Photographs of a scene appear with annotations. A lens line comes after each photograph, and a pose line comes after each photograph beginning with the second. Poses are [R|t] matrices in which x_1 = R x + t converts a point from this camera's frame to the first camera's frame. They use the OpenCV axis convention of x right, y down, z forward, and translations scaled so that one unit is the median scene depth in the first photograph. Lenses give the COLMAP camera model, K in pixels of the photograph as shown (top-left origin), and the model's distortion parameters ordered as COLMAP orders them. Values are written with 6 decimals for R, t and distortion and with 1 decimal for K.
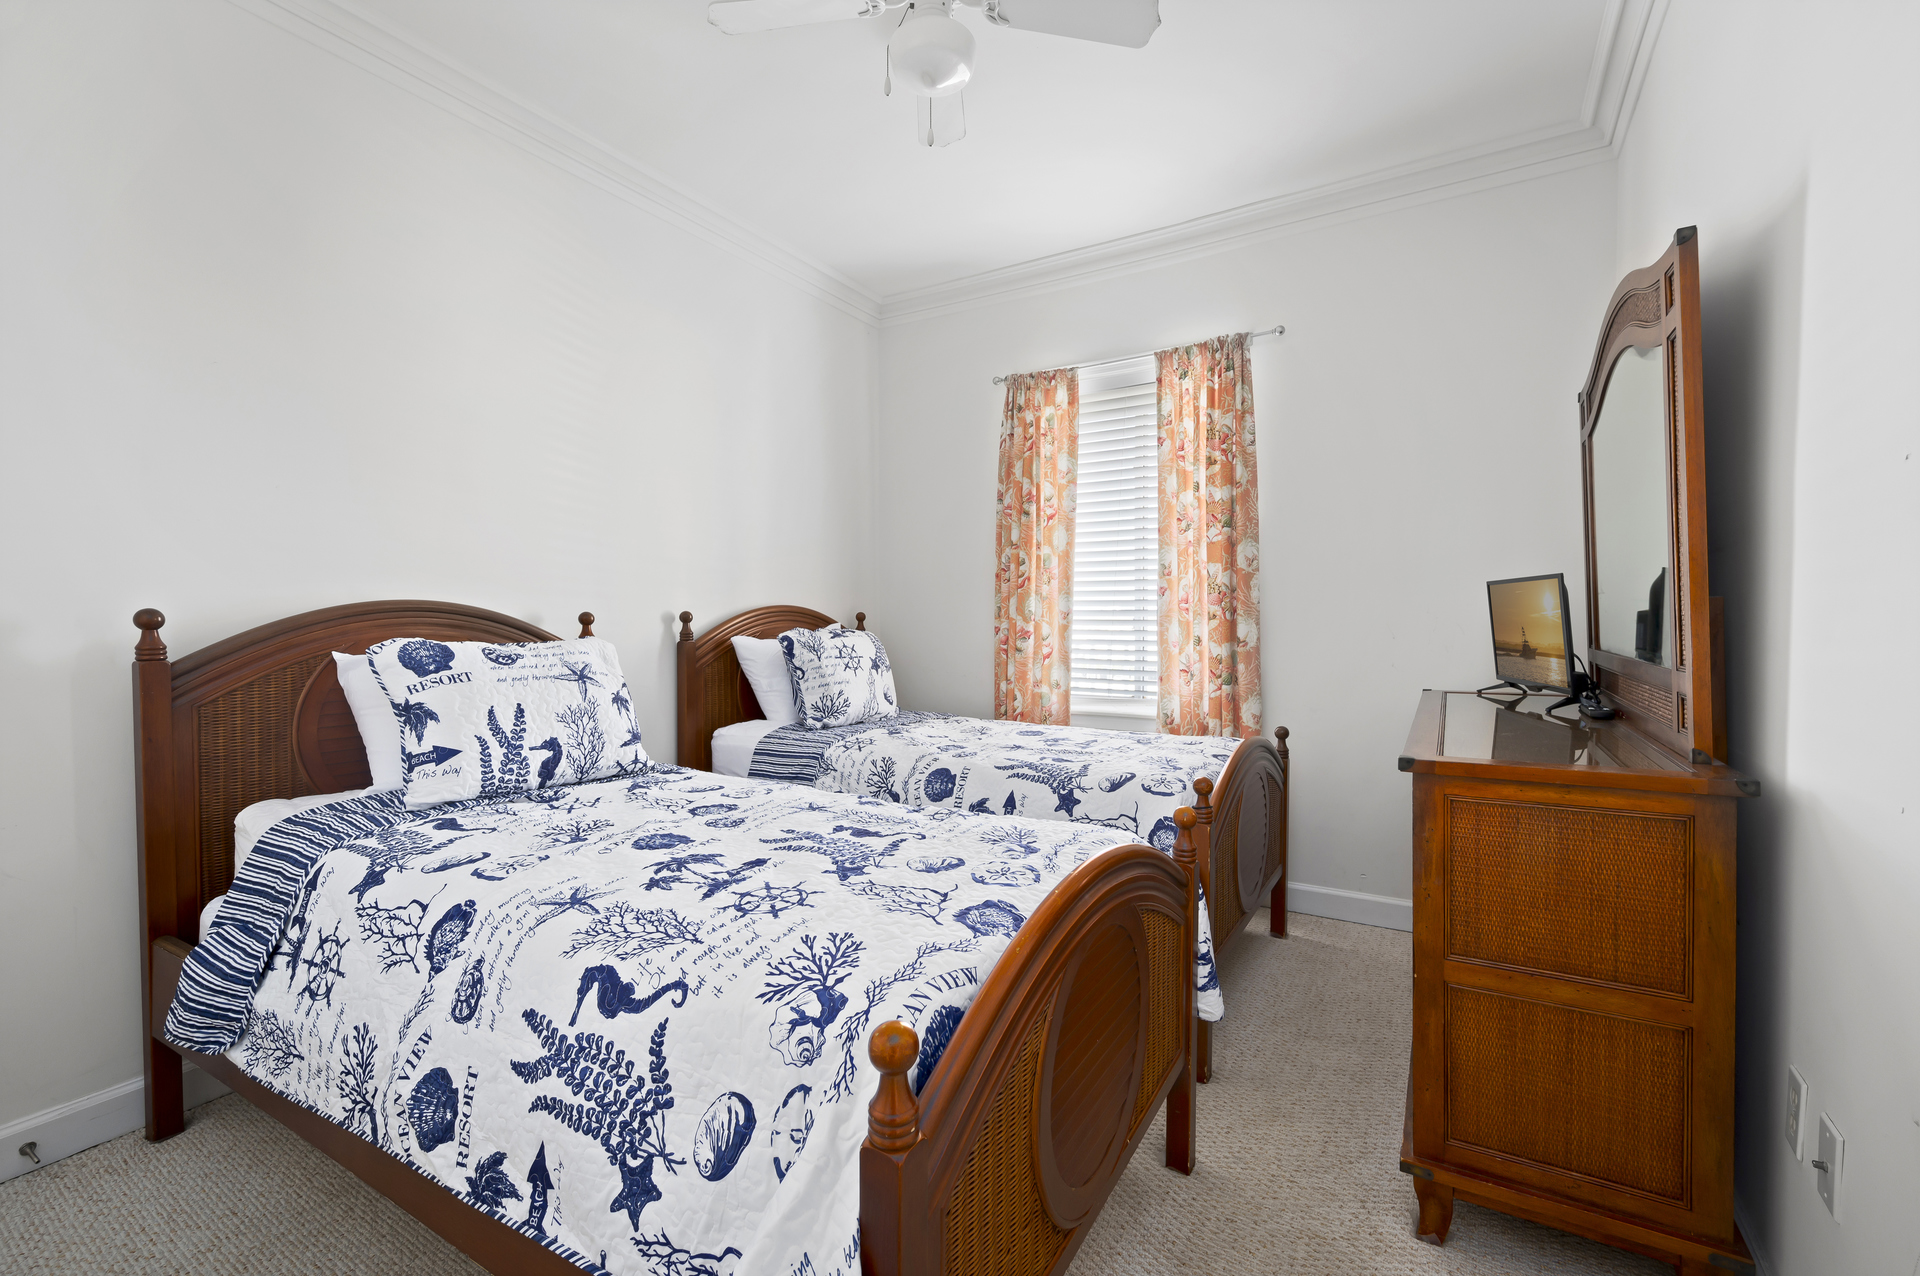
lens RADIAL K [[808.9, 0, 960.0], [0, 808.9, 638.0], [0, 0, 1]] dist [-0.000103, -0.000030]
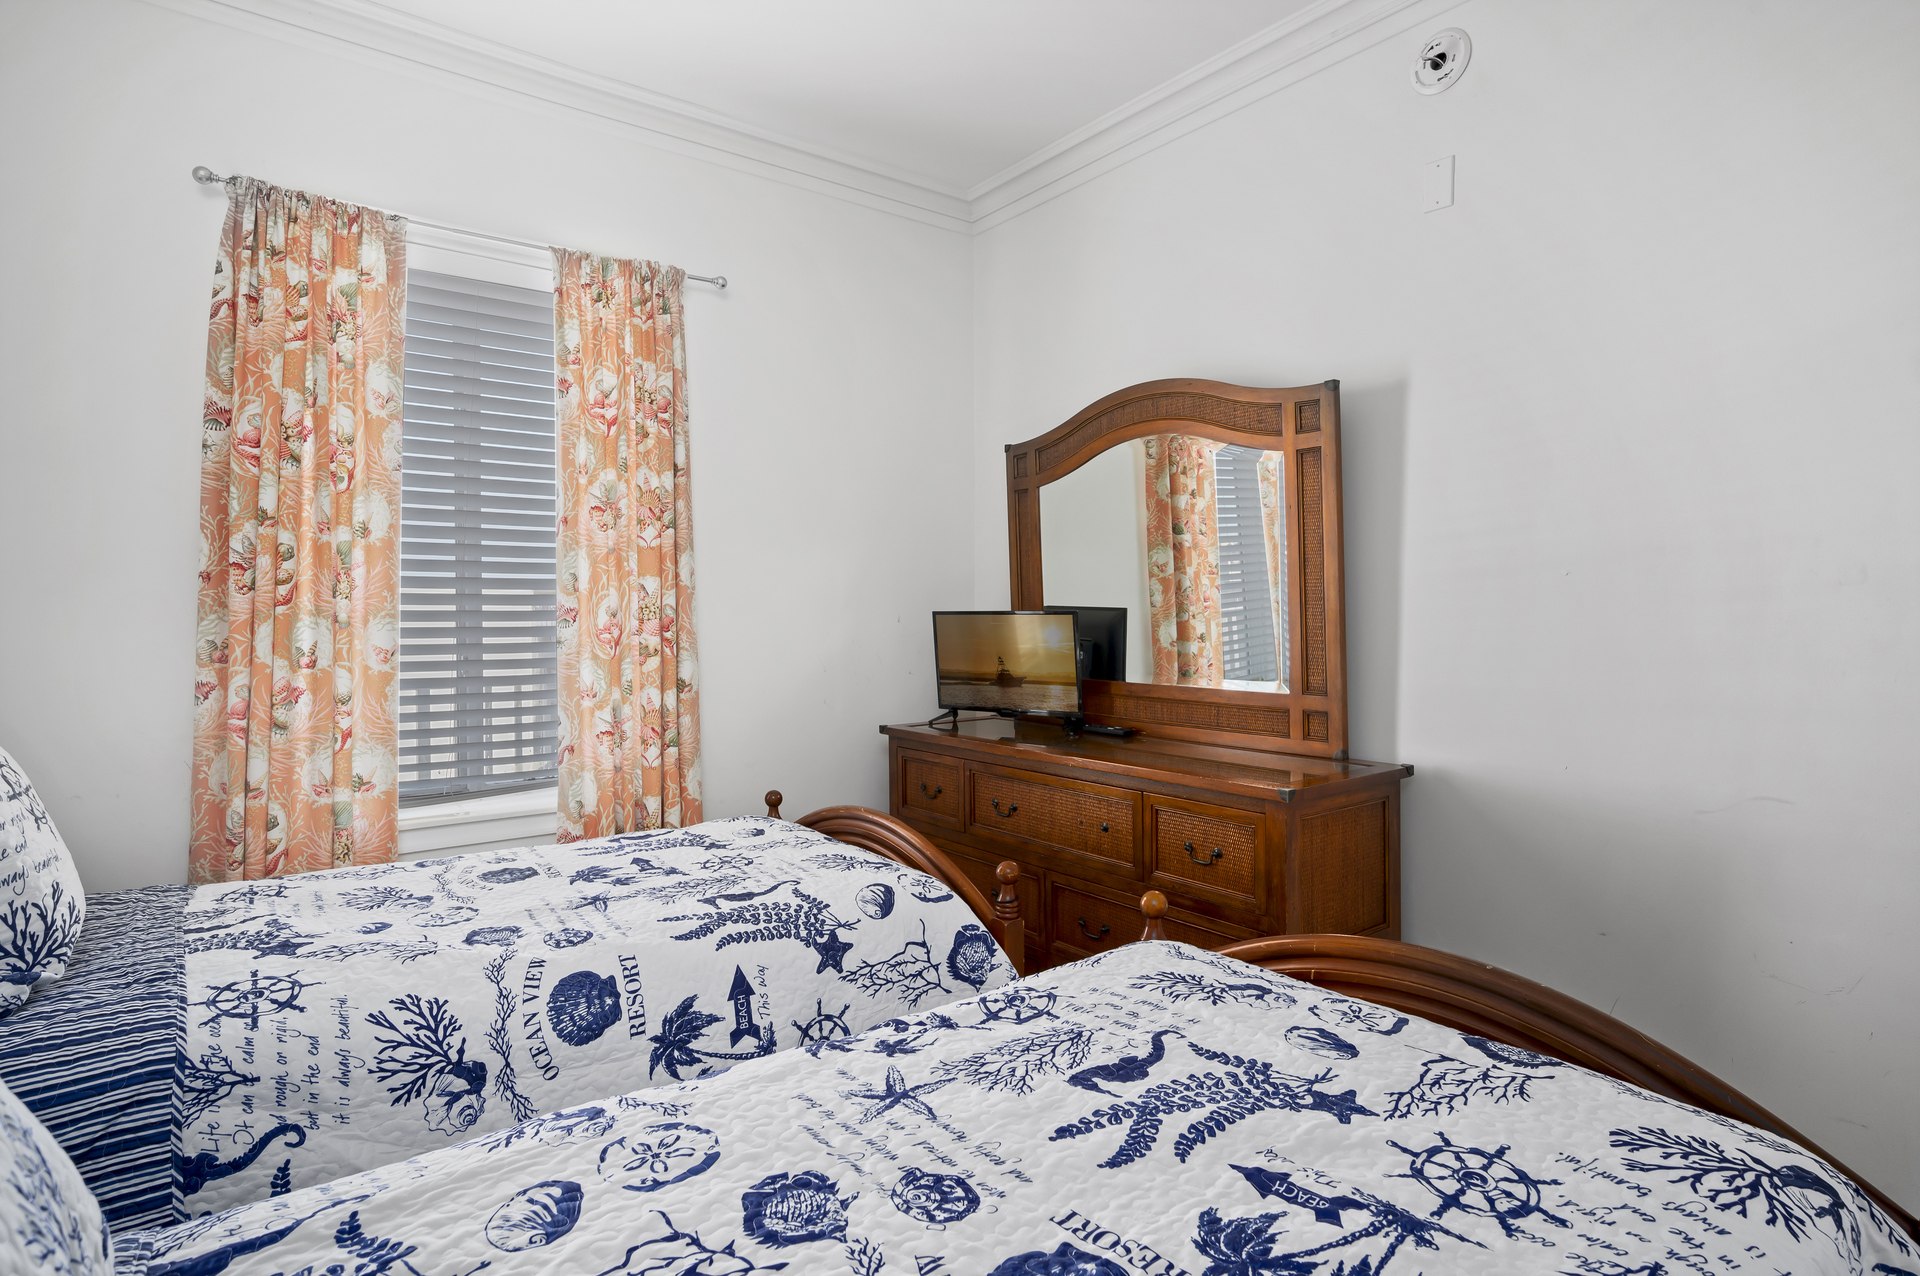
lens RADIAL K [[1032.7, 0, 964.4], [0, 1032.7, 607.2], [0, 0, 1]] dist [0.000785, -0.000559]
pose [[0.350317, 0.007521, 0.936601, -0.527234], [0.027210, 0.999464, -0.018203, -0.050013], [-0.936236, 0.031861, 0.349924, 0.514104]]
